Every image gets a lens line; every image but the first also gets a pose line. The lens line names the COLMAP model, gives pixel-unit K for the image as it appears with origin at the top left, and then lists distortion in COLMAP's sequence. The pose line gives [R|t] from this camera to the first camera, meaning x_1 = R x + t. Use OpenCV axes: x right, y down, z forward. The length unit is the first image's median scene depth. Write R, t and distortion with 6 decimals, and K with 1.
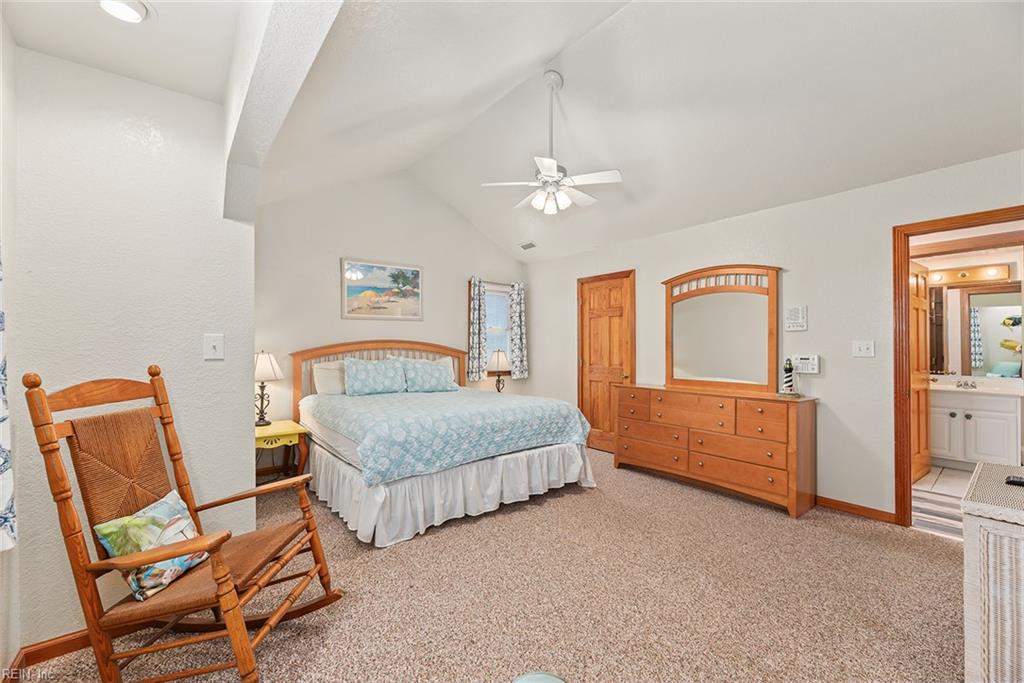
lens RADIAL K [[417.5, 0, 511.2], [0, 417.5, 341.4], [0, 0, 1]] dist [-0.010625, 0.004433]
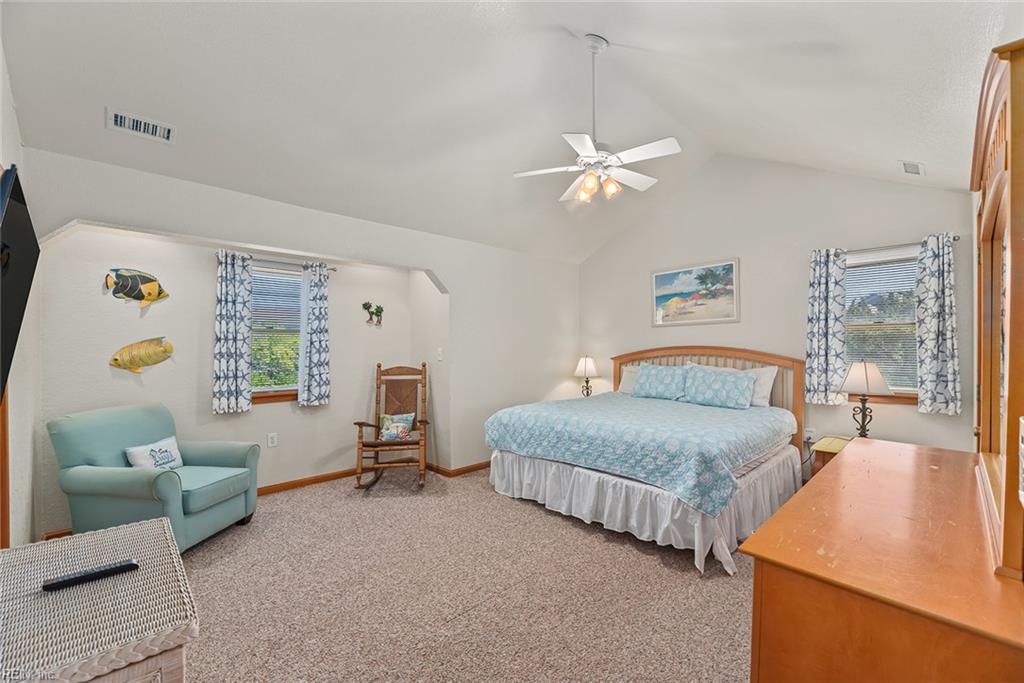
lens RADIAL K [[417.5, 0, 512.1], [0, 417.5, 350.4], [0, 0, 1]] dist [-0.010625, 0.004433]
pose [[0.079800, 0.005346, -0.996797, 0.651595], [0.018784, 0.999800, 0.006866, -0.007748], [0.996634, -0.019272, 0.079684, 0.531666]]
